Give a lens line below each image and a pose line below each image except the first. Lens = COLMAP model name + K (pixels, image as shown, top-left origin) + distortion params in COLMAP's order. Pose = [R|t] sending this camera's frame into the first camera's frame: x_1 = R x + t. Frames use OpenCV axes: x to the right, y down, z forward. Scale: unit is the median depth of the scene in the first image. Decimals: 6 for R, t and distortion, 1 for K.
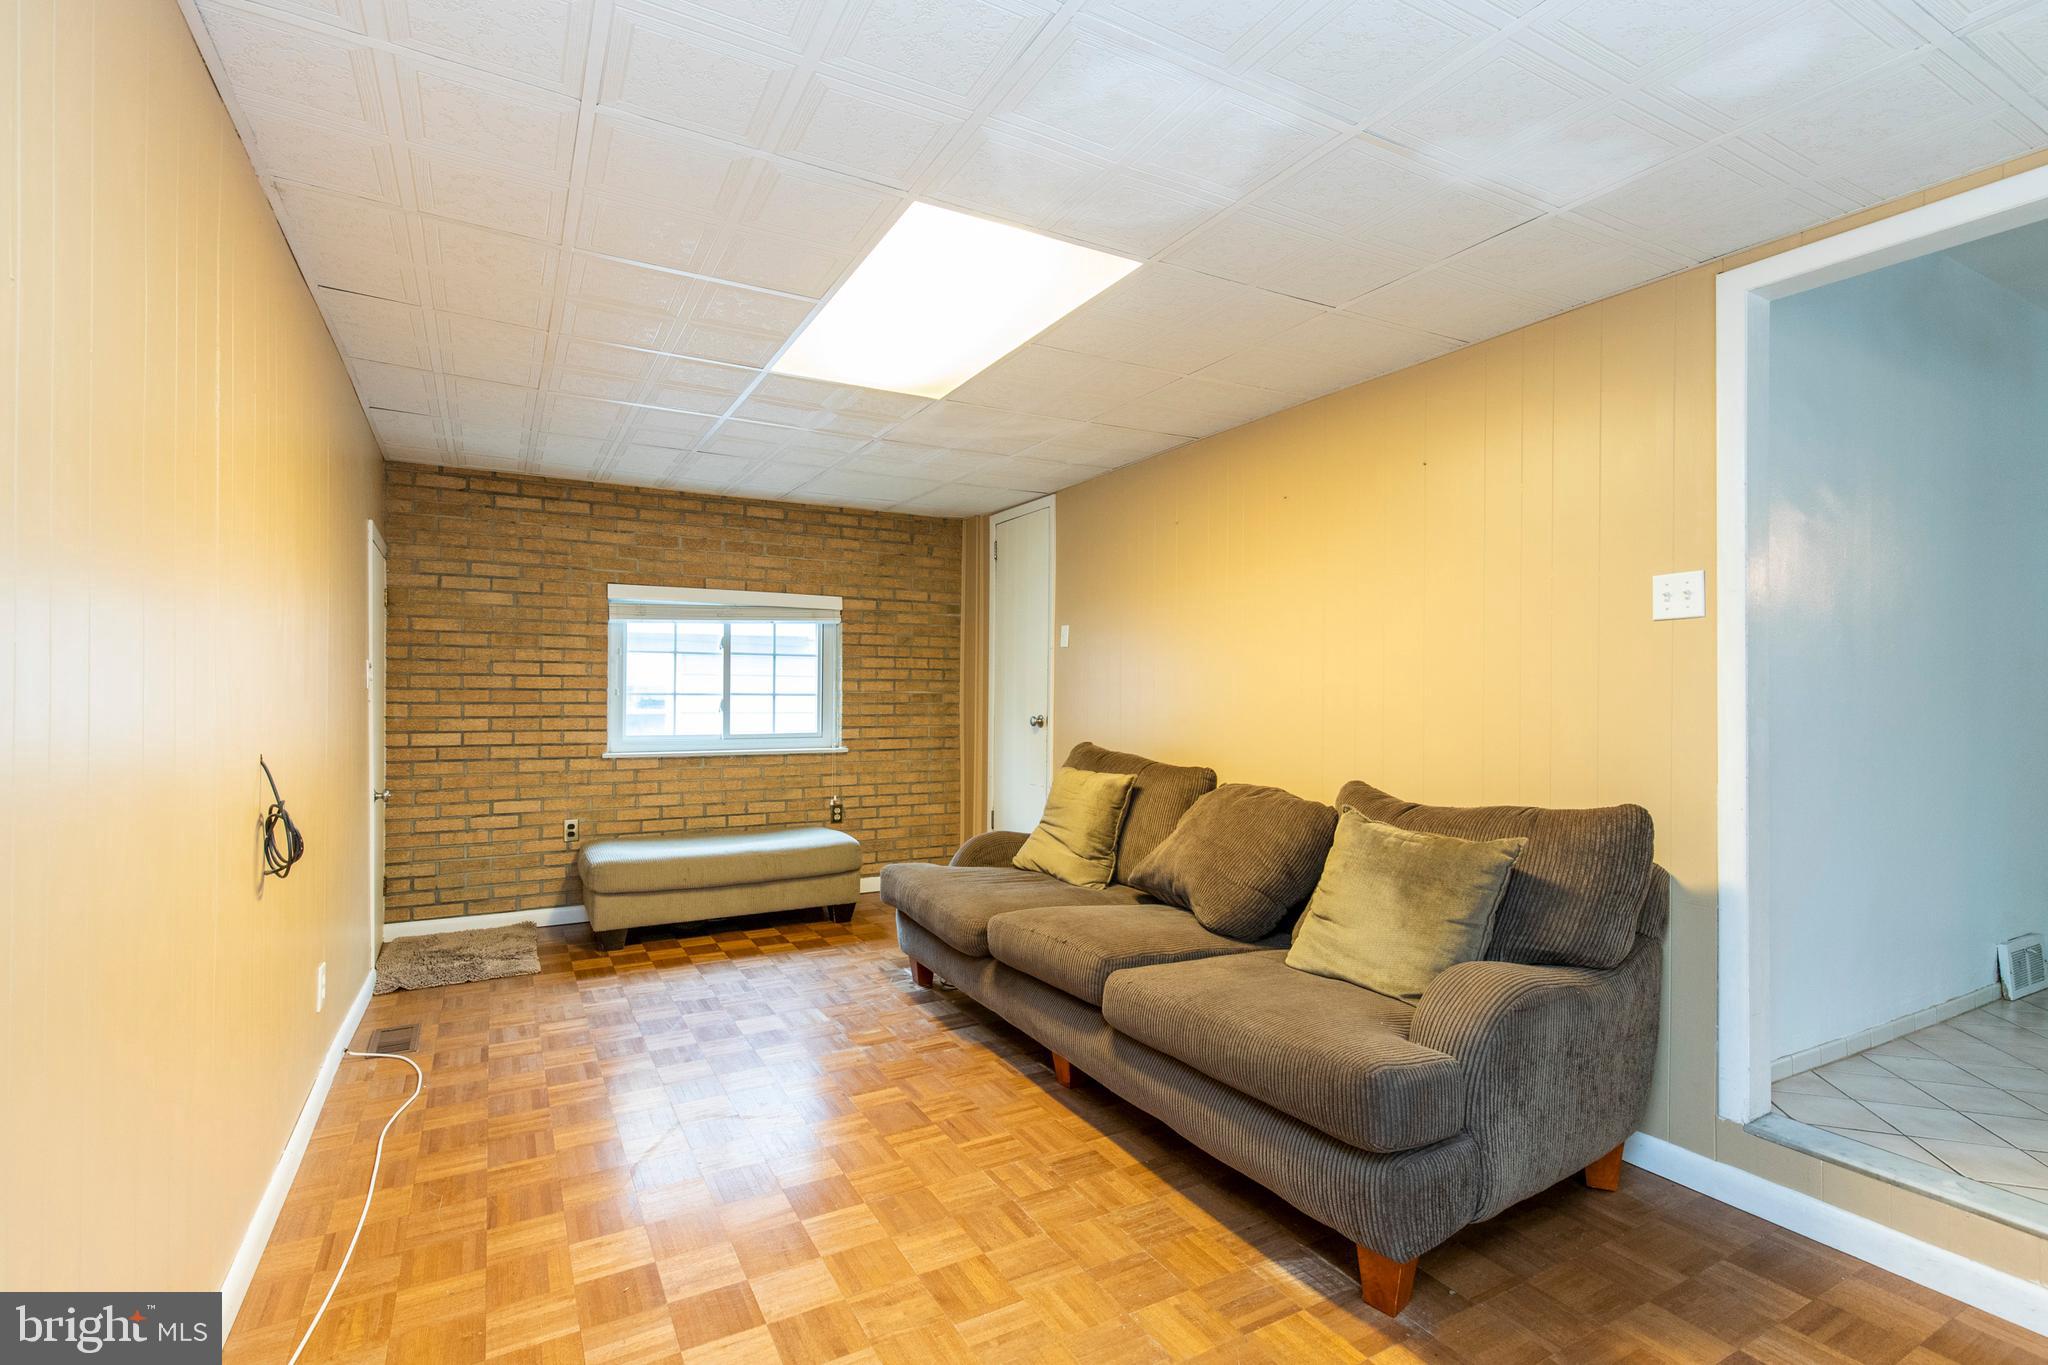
lens RADIAL K [[932.4, 0, 1020.2], [0, 932.4, 692.0], [0, 0, 1]] dist [0.013047, -0.002989]
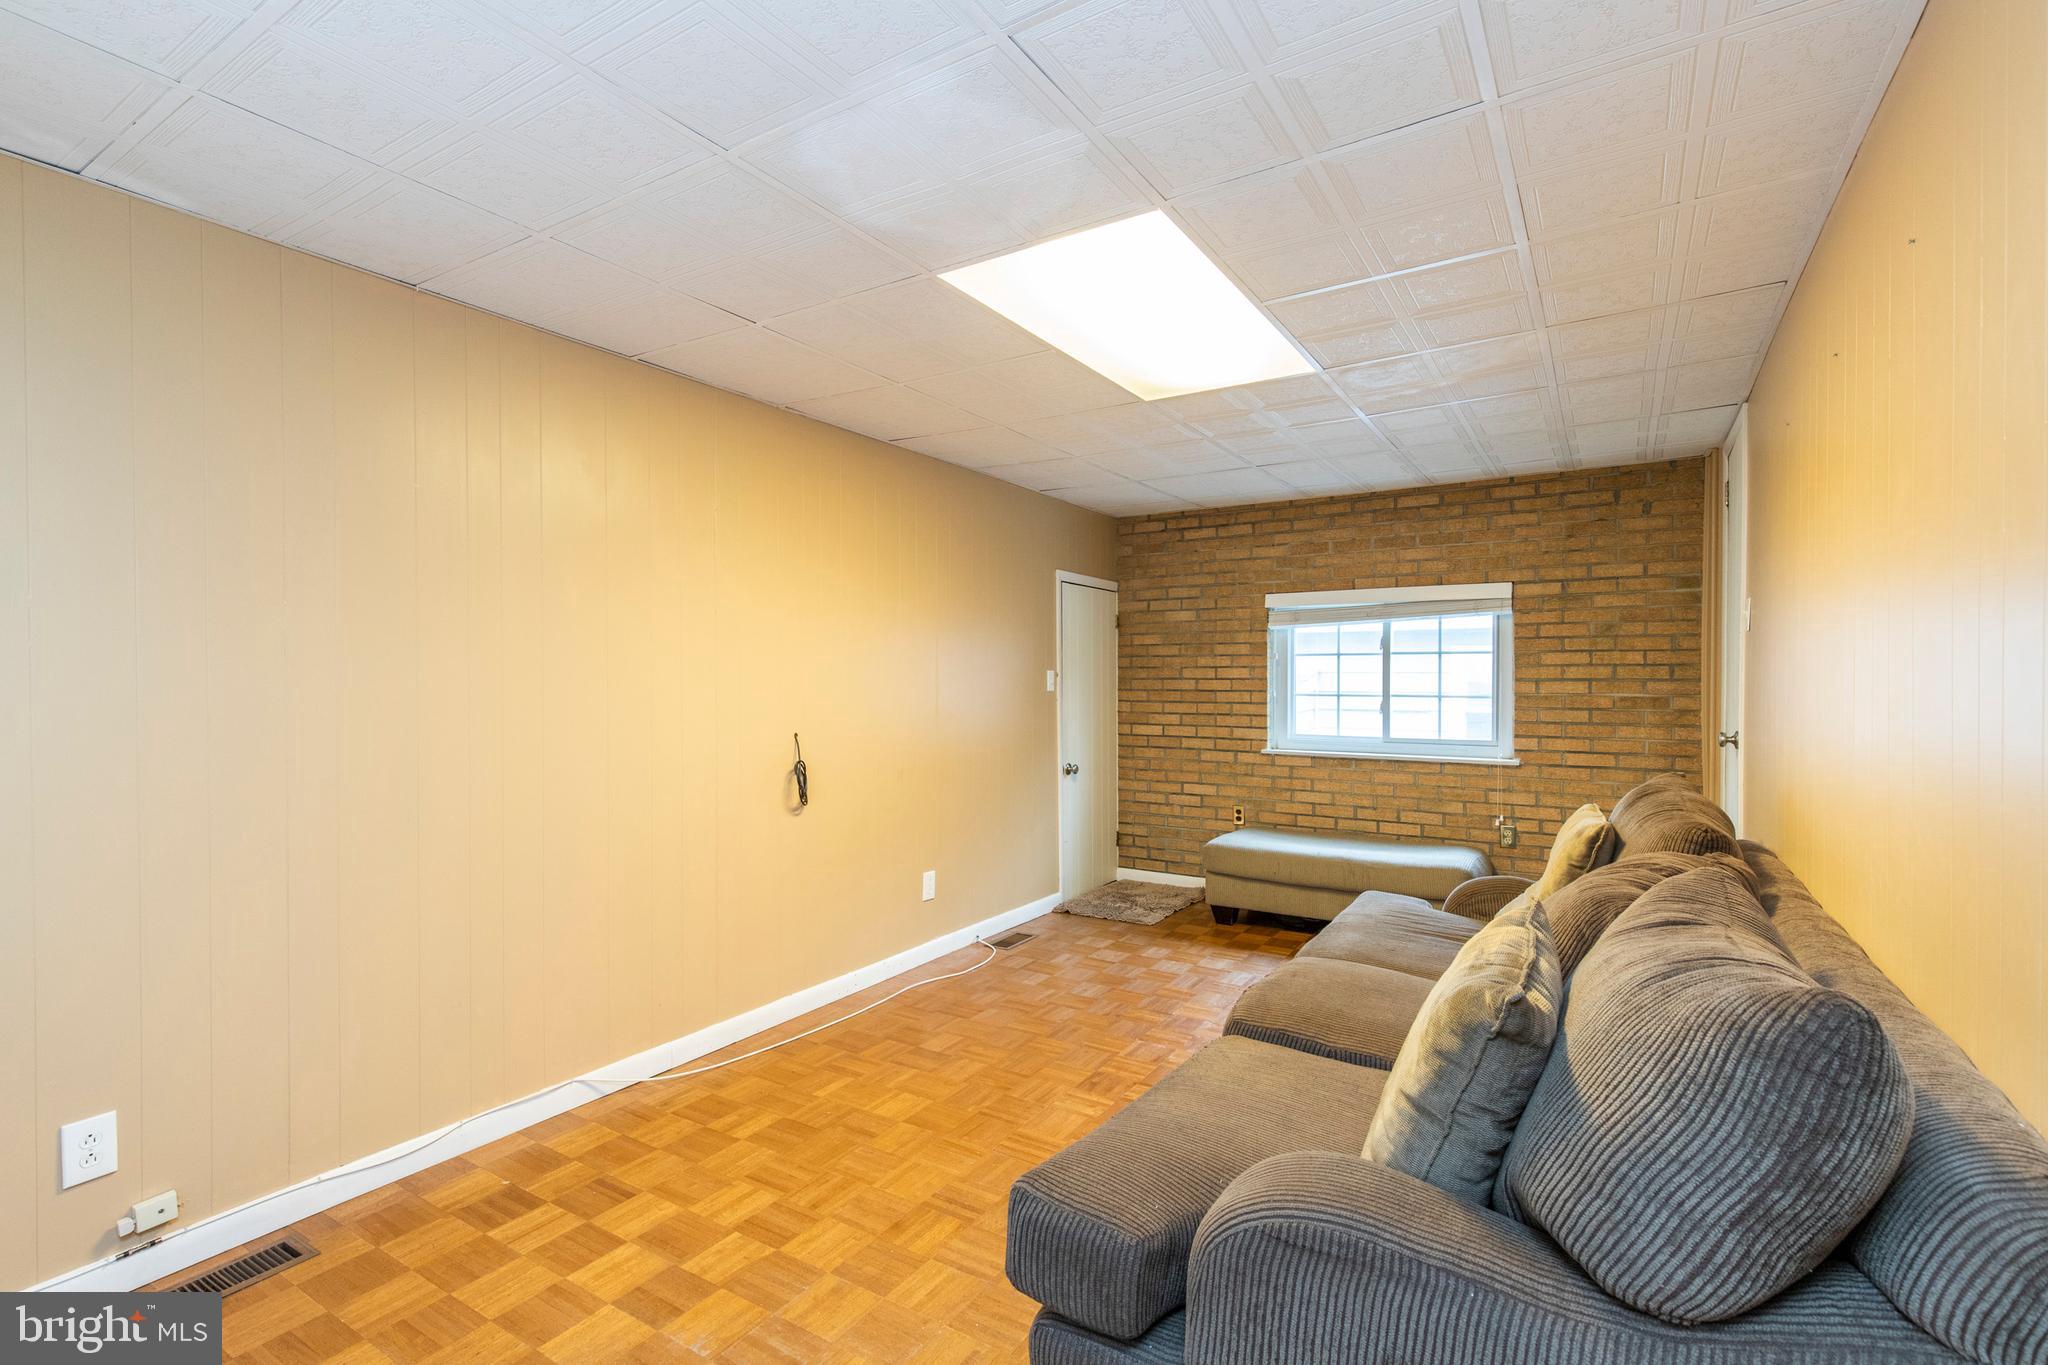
lens RADIAL K [[932.4, 0, 1003.6], [0, 932.4, 685.8], [0, 0, 1]] dist [0.013047, -0.002989]
pose [[0.480708, -0.001169, -0.876880, 0.369678], [-0.000598, 0.999998, -0.001661, -0.006609], [0.876881, 0.001323, 0.480706, 0.204404]]
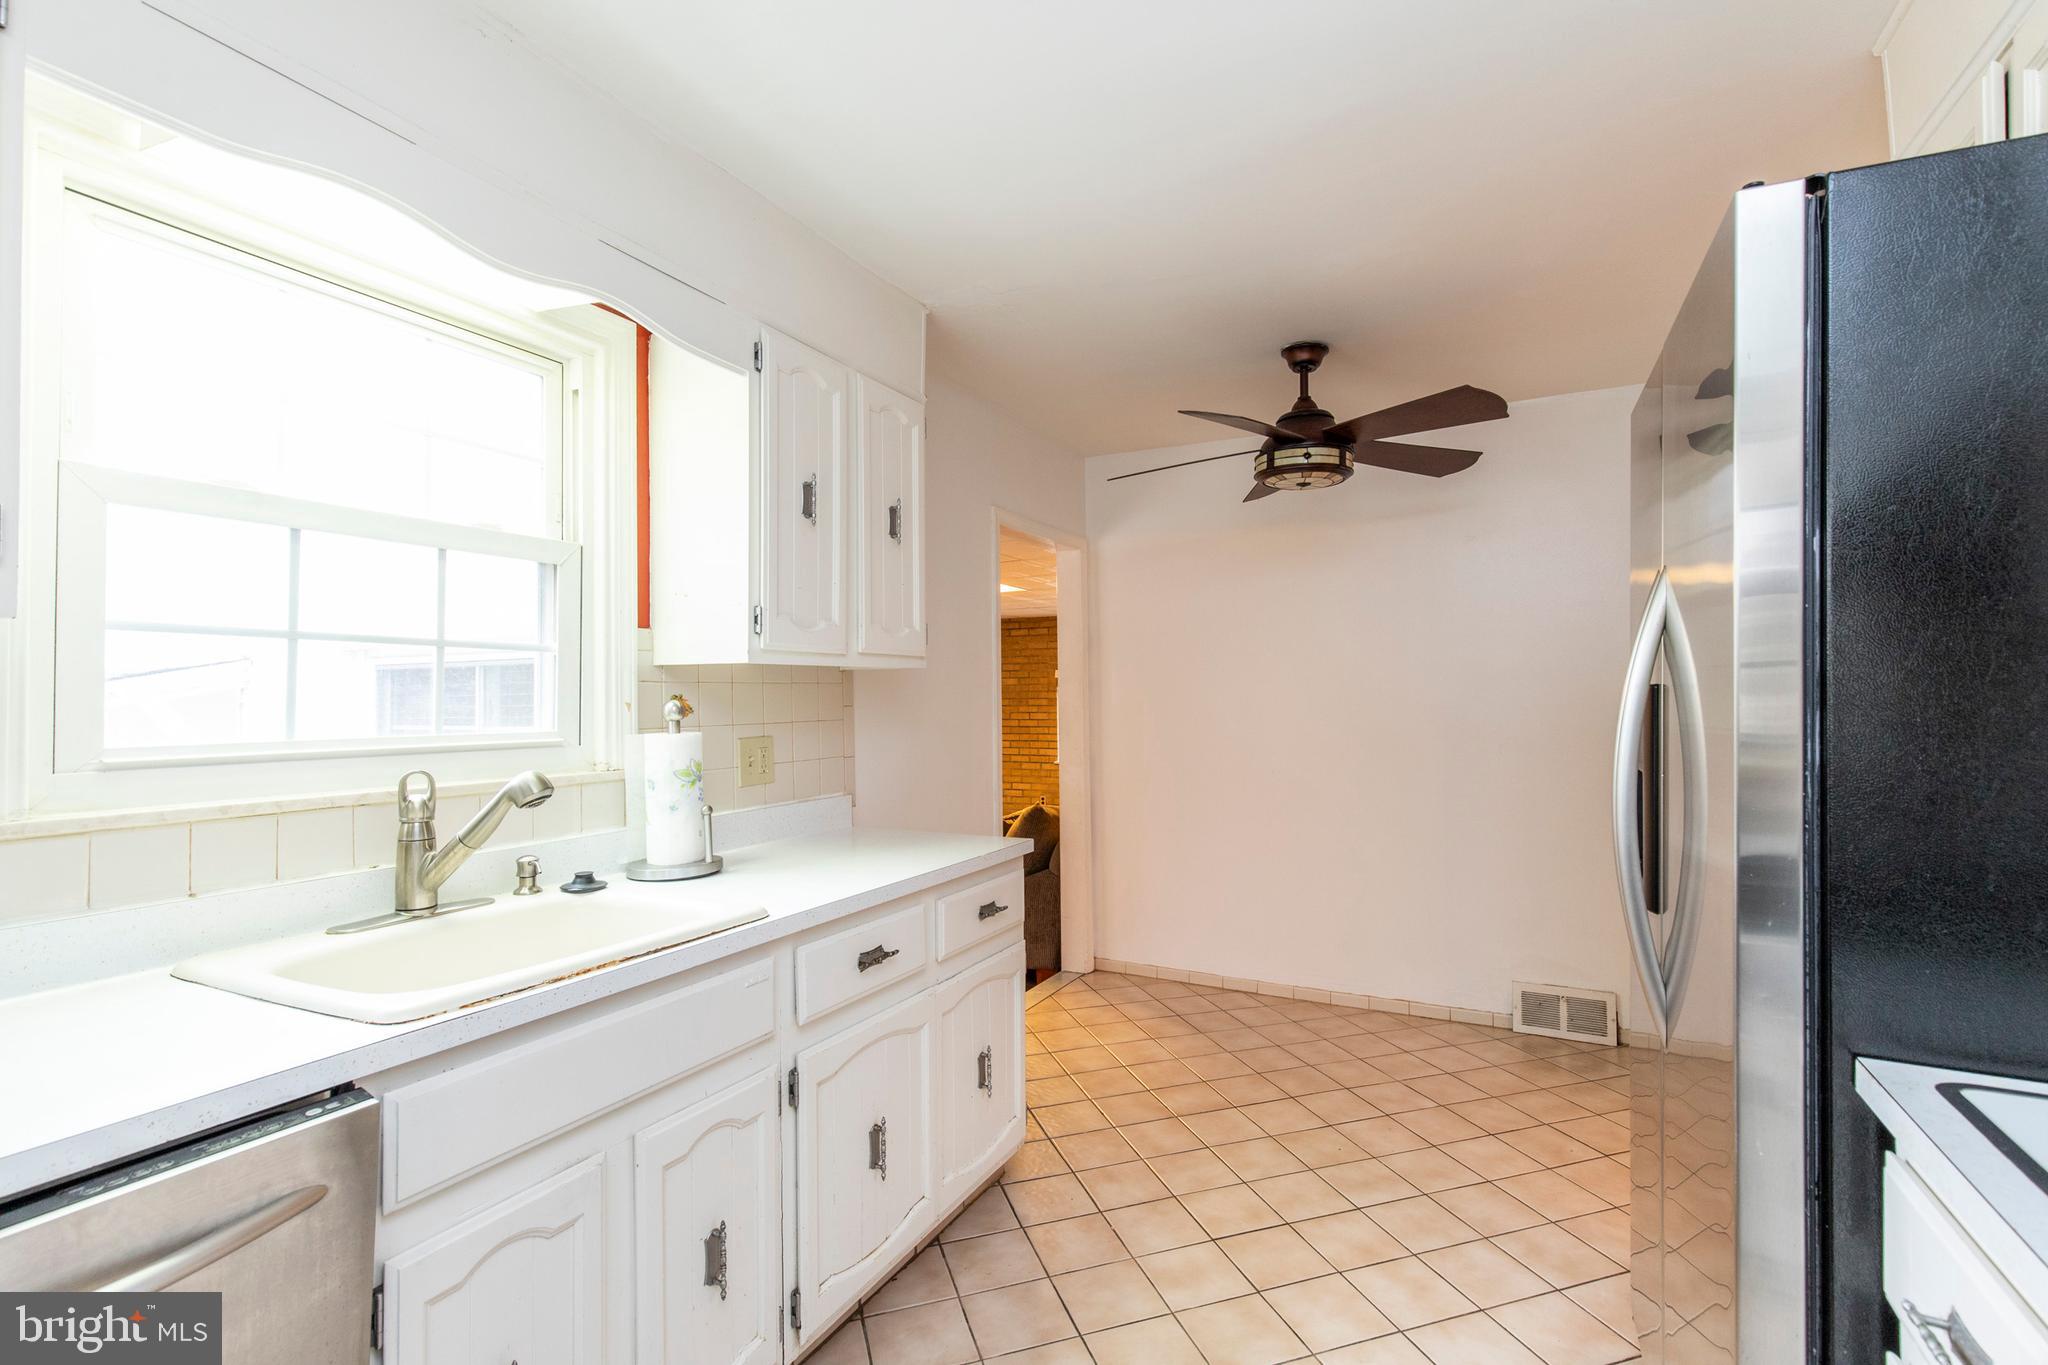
lens RADIAL K [[932.4, 0, 1037.8], [0, 932.4, 685.1], [0, 0, 1]] dist [0.013047, -0.002989]
pose [[0.560817, -0.023114, -0.827617, 1.074560], [0.010544, 0.999729, -0.020776, -0.047441], [0.827873, 0.002925, 0.560909, -0.070809]]
